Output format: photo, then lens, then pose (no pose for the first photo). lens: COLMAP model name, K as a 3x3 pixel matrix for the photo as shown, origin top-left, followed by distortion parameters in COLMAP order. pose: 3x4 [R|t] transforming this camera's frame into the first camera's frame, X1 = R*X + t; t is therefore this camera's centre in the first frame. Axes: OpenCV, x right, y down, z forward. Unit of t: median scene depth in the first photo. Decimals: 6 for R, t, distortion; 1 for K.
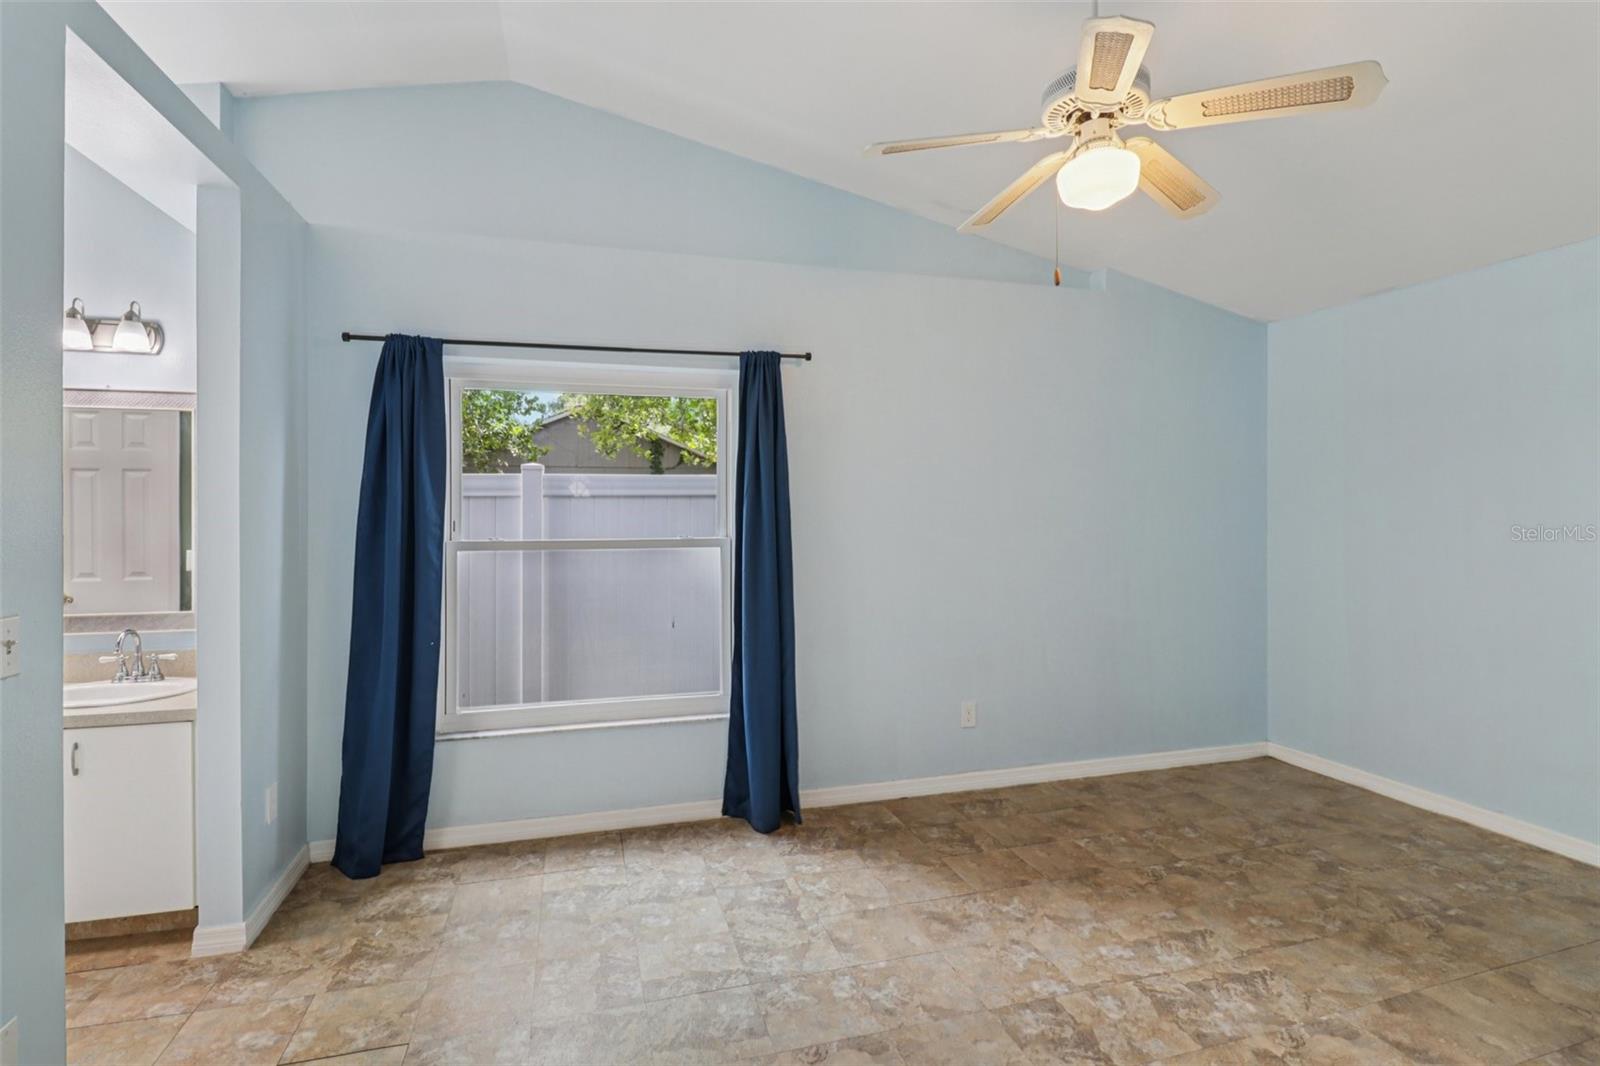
lens RADIAL K [[767.9, 0, 811.3], [0, 767.9, 526.2], [0, 0, 1]] dist [0.029587, -0.019907]
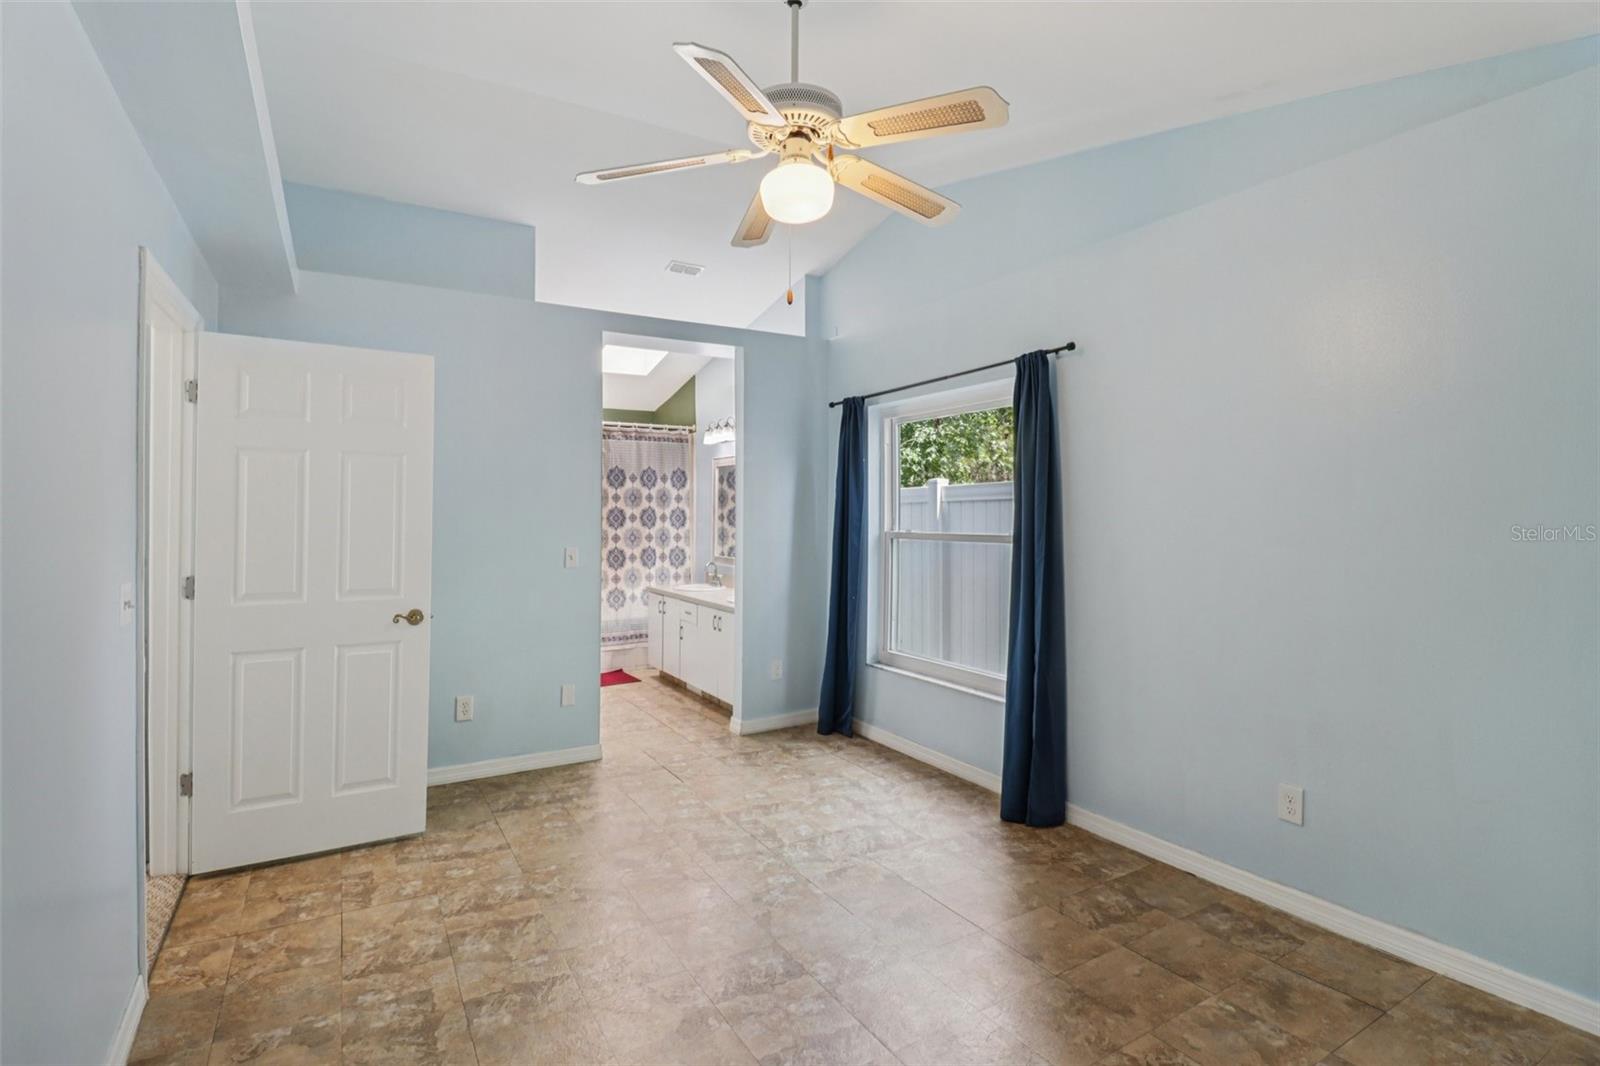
lens RADIAL K [[761.4, 0, 795.1], [0, 761.4, 502.5], [0, 0, 1]] dist [-0.000080, -0.016989]
pose [[0.245908, -0.017821, -0.969129, 1.000826], [-0.000898, 0.999826, -0.018613, -0.011323], [0.969293, 0.005447, 0.245849, 0.543861]]
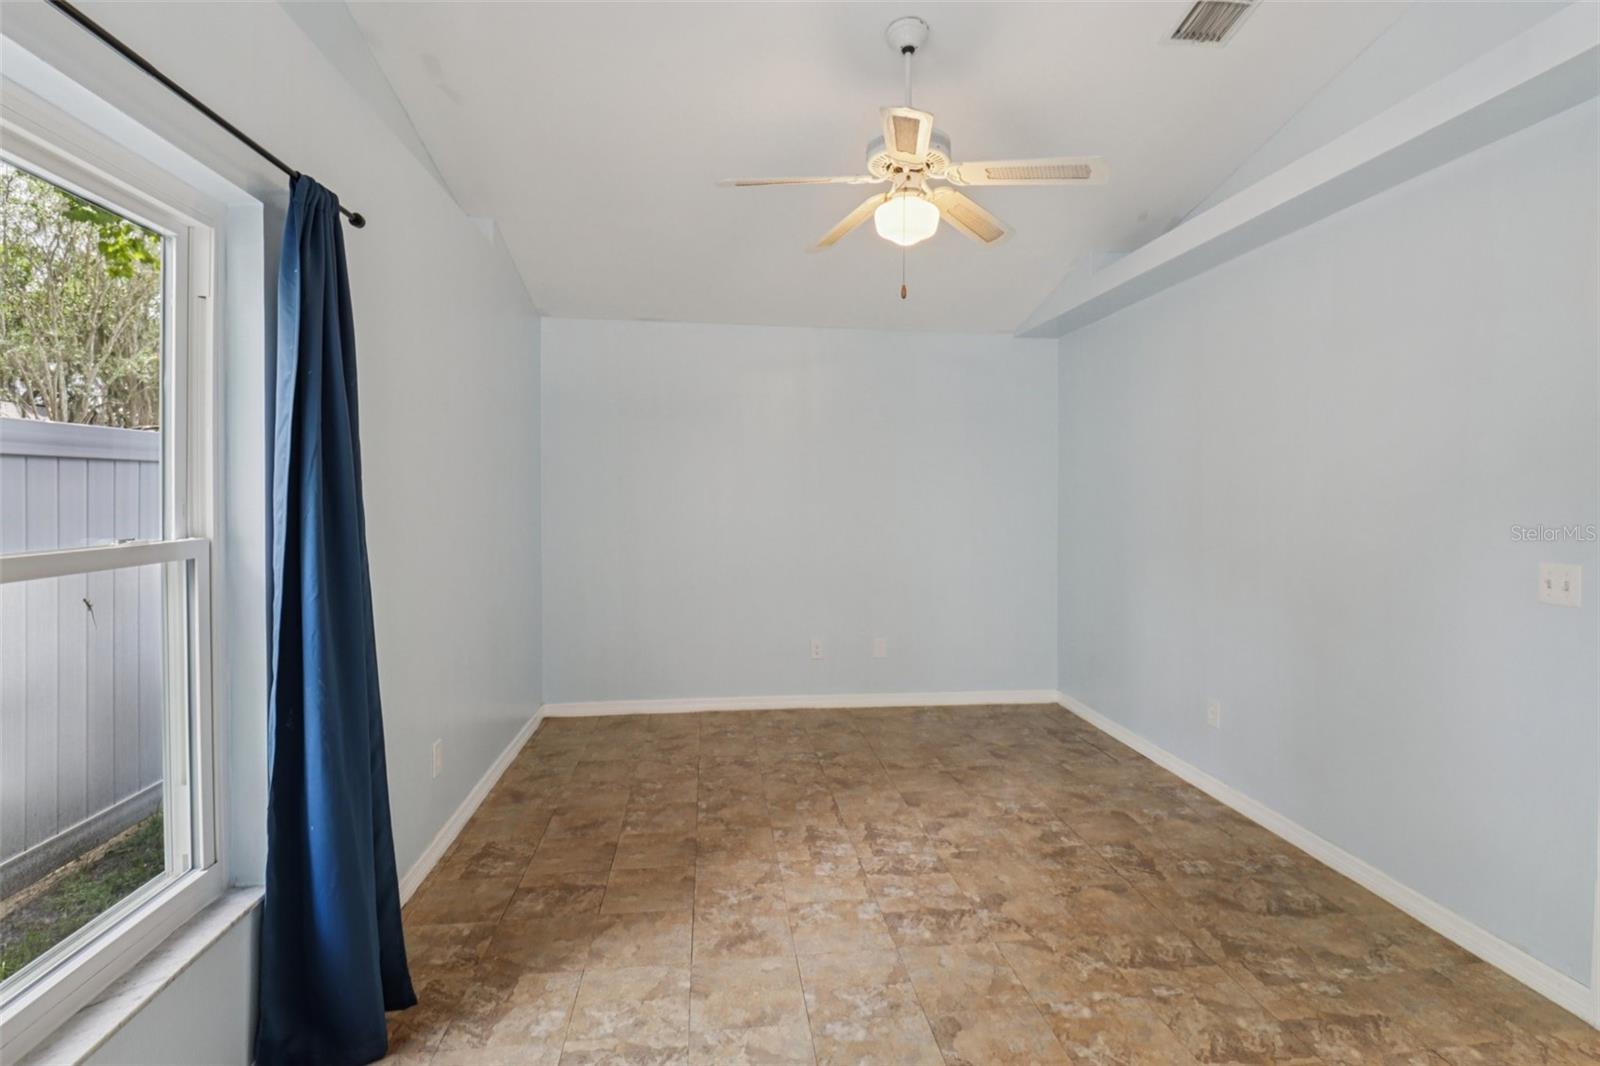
lens RADIAL K [[779.1, 0, 793.8], [0, 779.1, 496.0], [0, 0, 1]] dist [0.048345, -0.049187]
pose [[0.178952, 0.011027, 0.983796, -0.660174], [0.002517, 0.999929, -0.011666, -0.002394], [-0.983855, 0.004564, 0.178912, 0.689577]]
